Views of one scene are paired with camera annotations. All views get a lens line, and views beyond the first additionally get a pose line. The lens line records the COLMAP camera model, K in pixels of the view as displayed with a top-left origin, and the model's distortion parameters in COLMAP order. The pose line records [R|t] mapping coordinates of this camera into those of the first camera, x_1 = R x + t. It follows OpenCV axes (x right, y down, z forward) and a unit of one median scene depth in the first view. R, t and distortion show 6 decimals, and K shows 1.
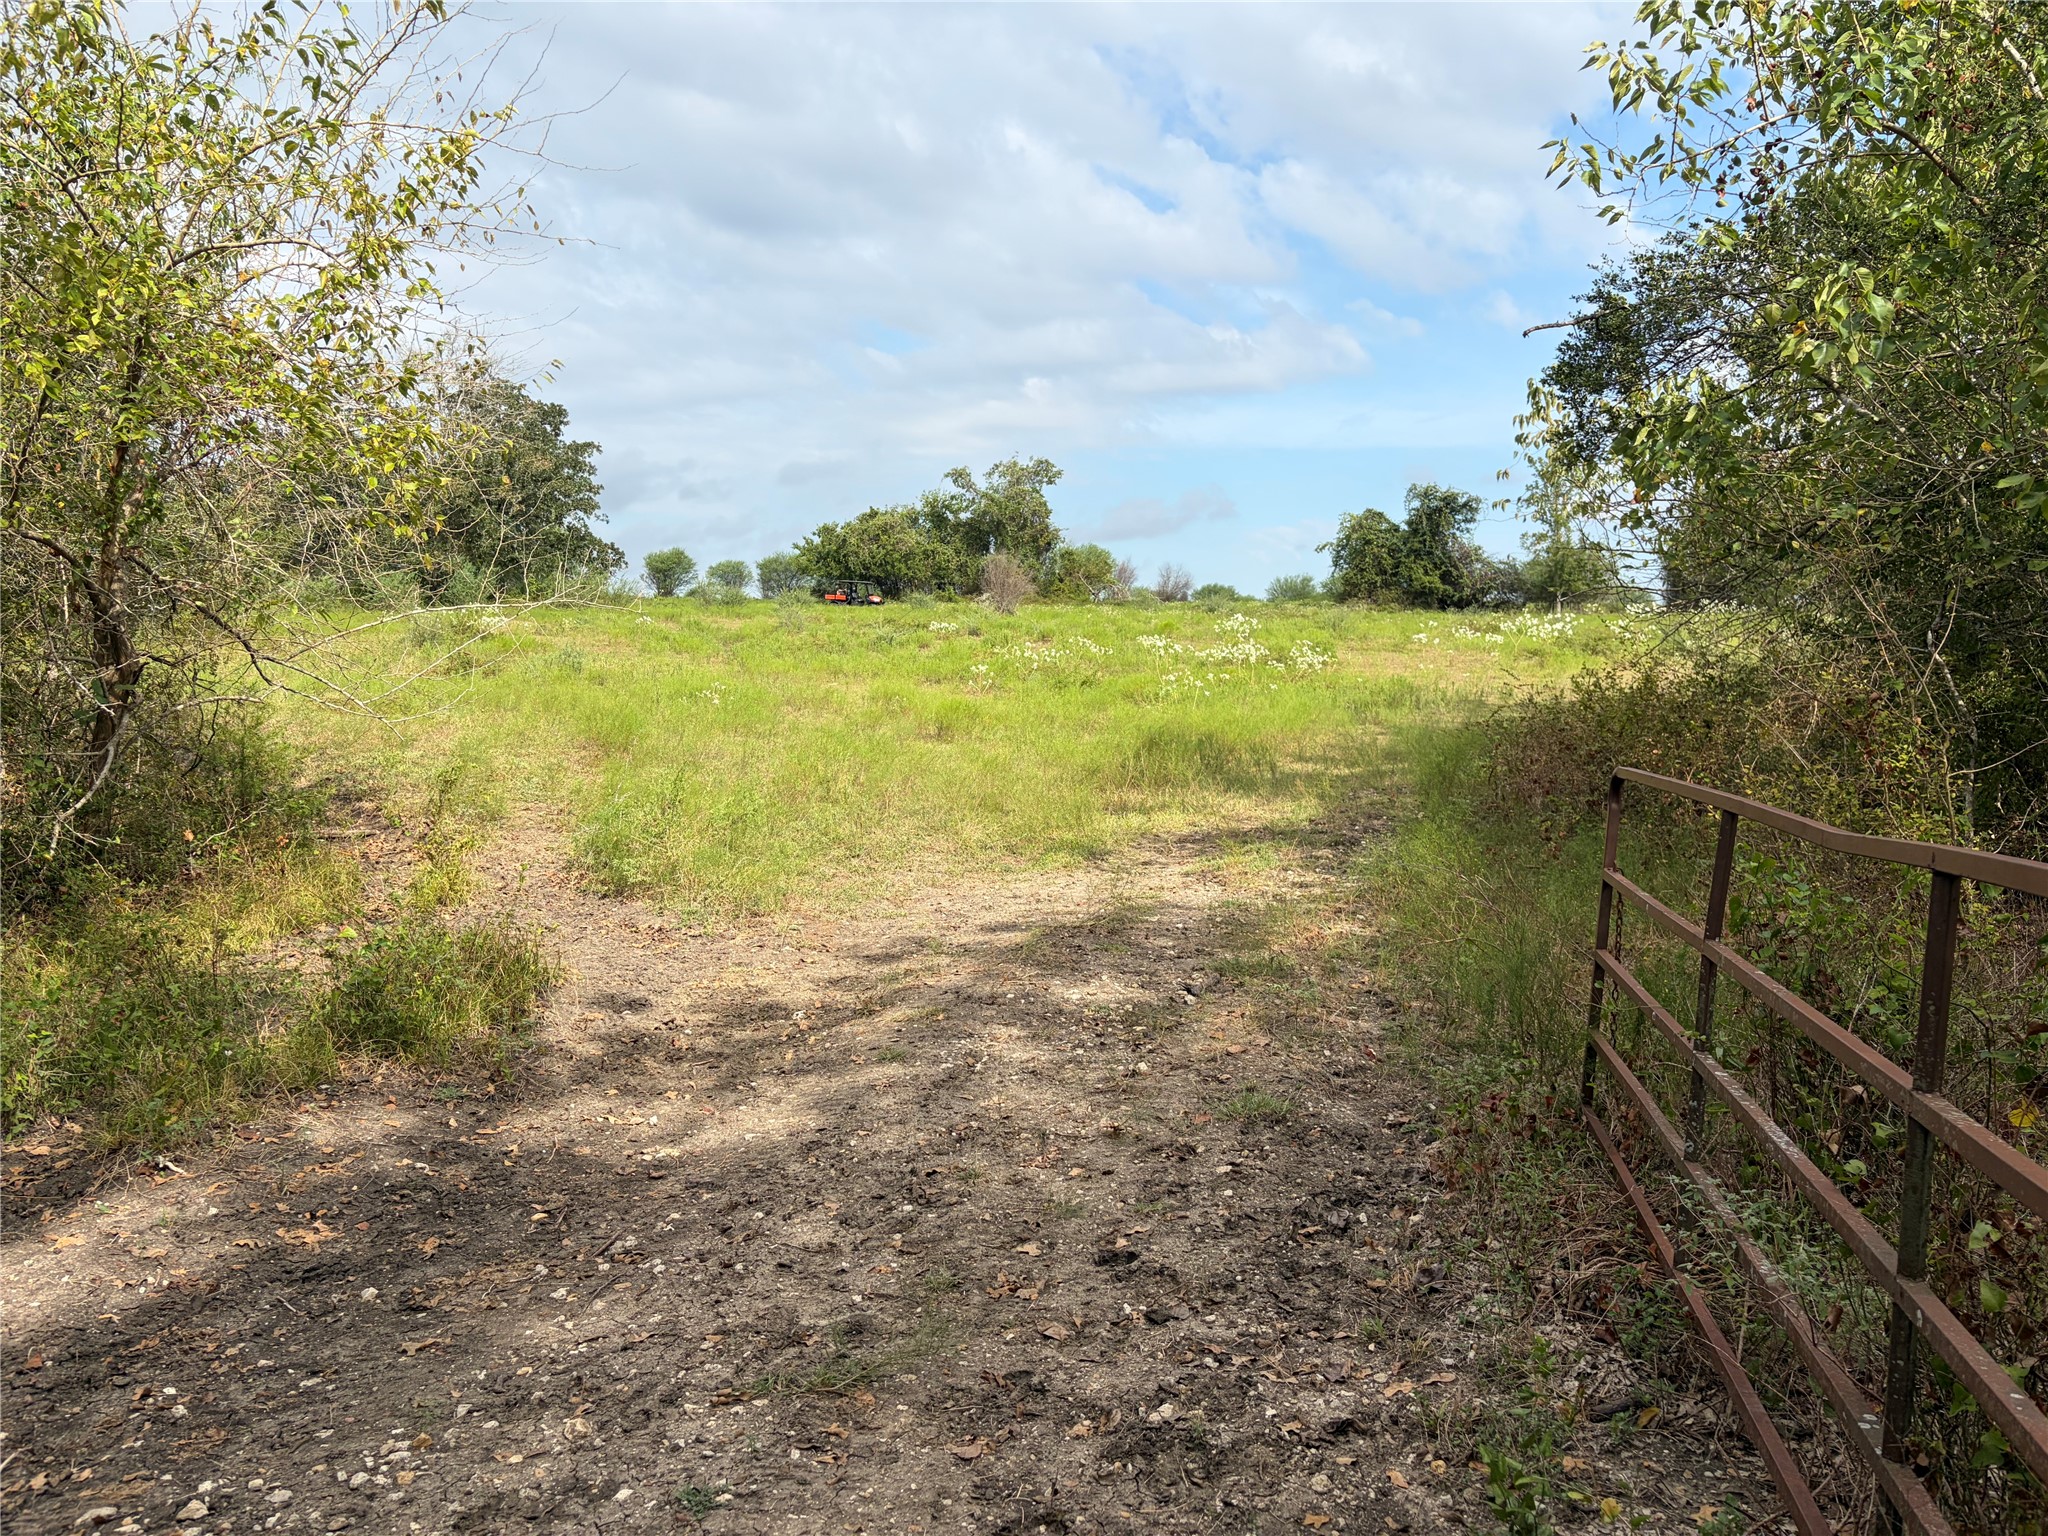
lens RADIAL K [[1539.2, 0, 1038.9], [0, 1539.2, 773.2], [0, 0, 1]] dist [0.123432, -0.001484]
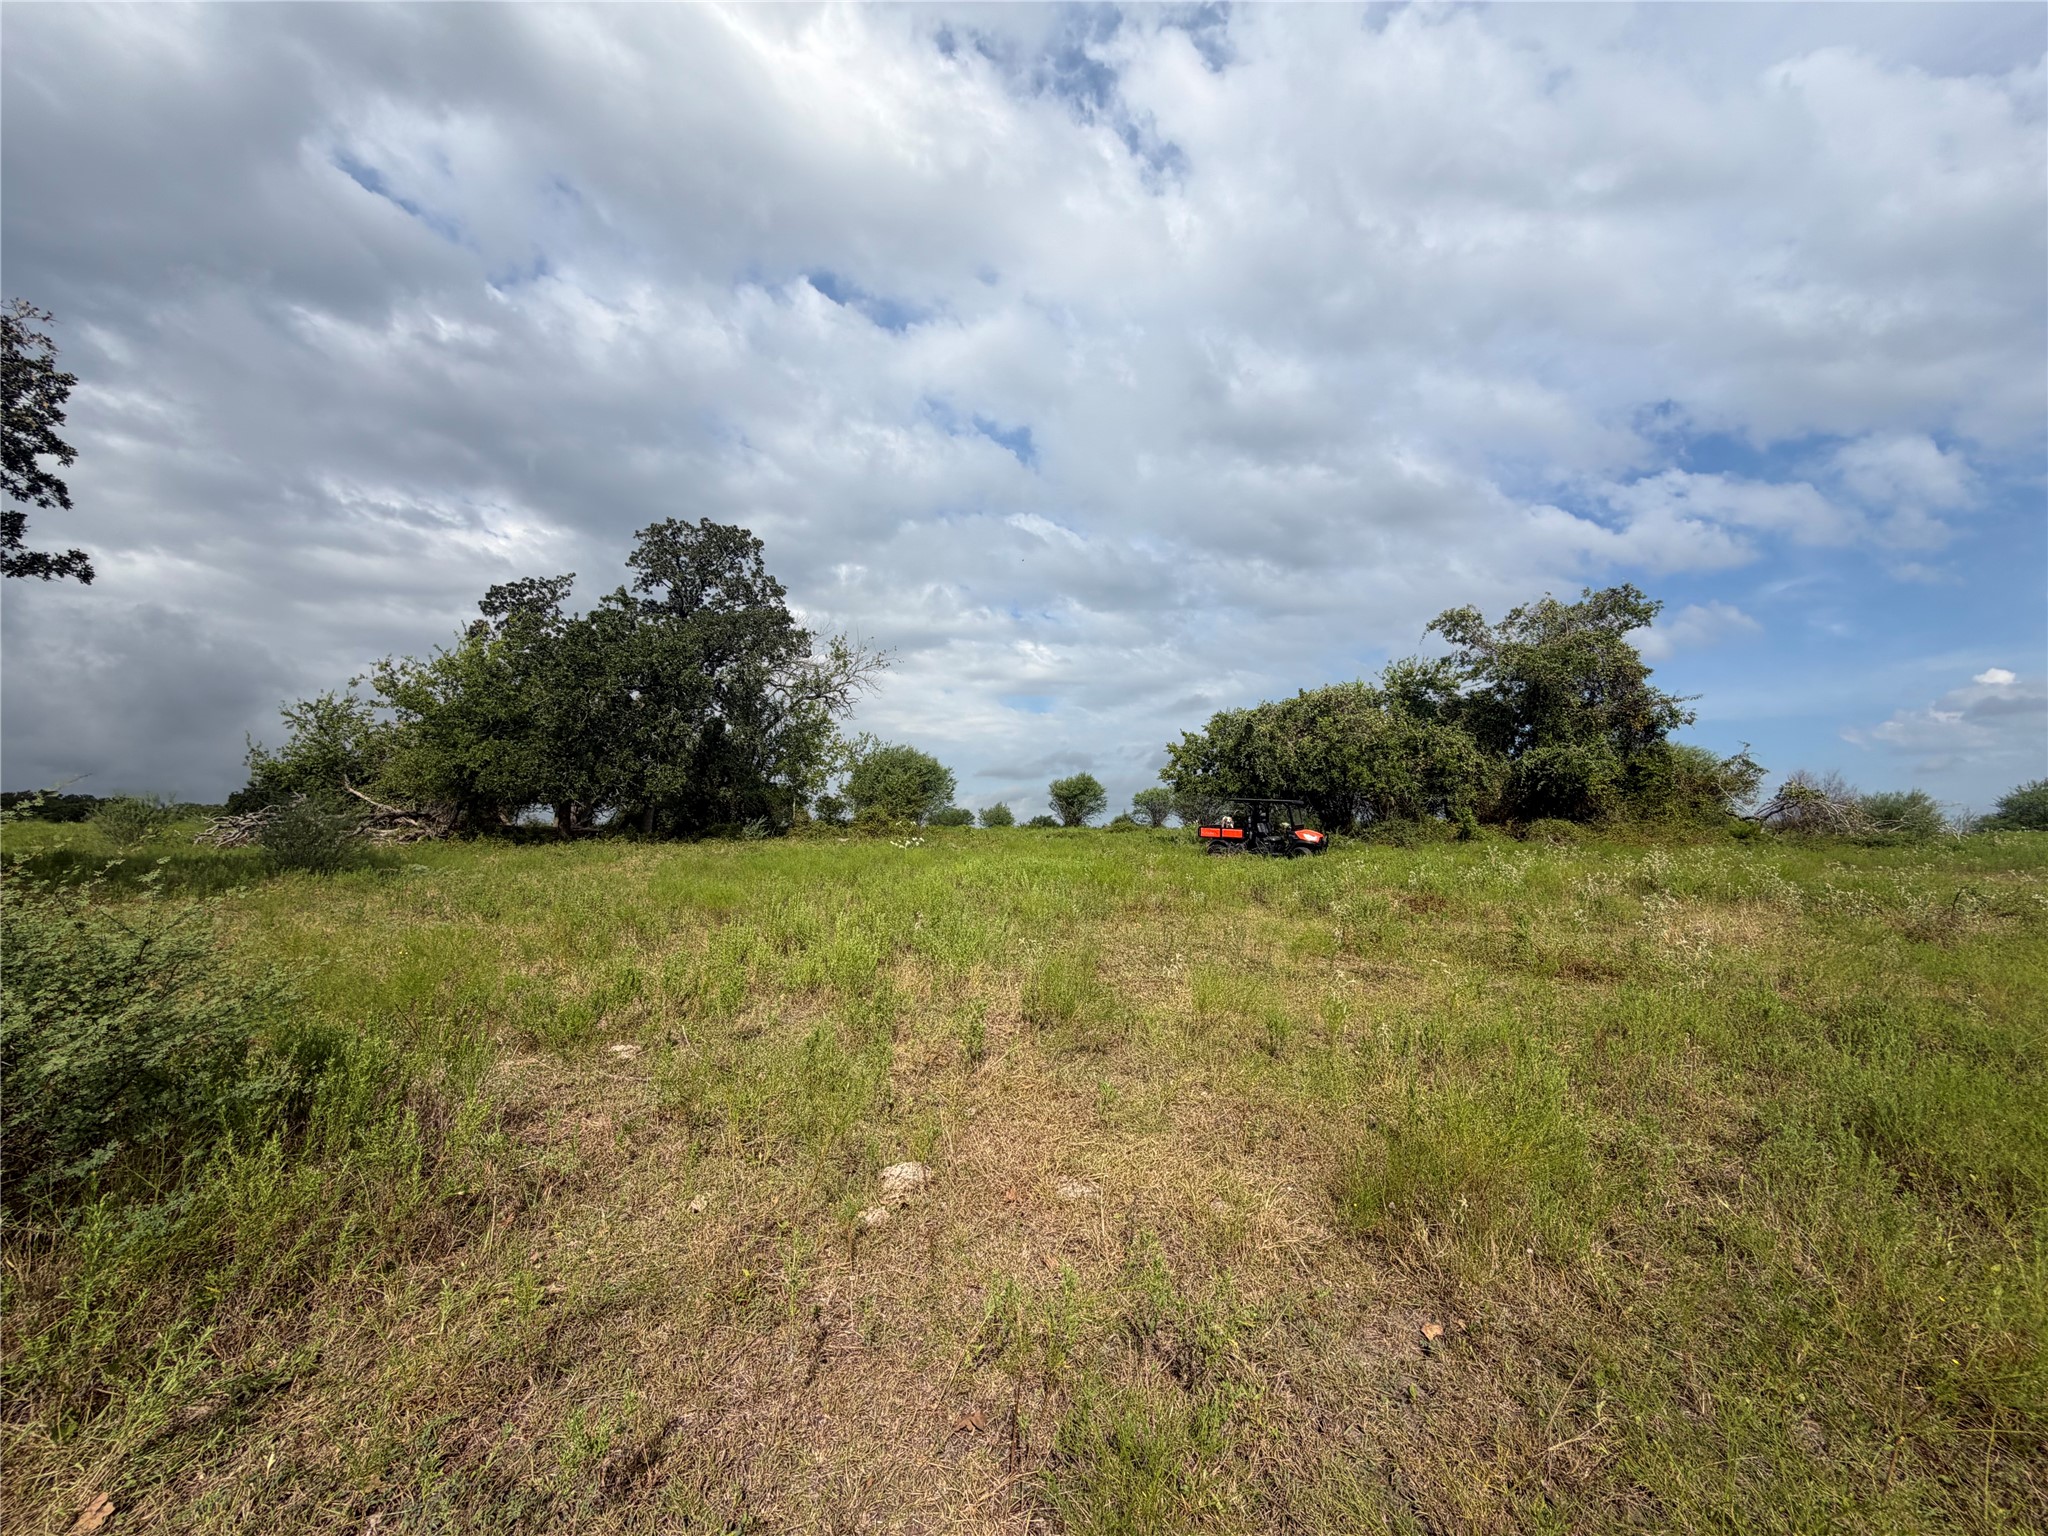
lens RADIAL K [[826.2, 0, 1028.5], [0, 826.2, 763.9], [0, 0, 1]] dist [0.001563, 0.000369]
pose [[0.907410, -0.034343, -0.418840, -0.070140], [-0.041314, 0.984537, -0.170233, -0.080367], [0.418210, 0.171775, 0.891961, 0.669632]]
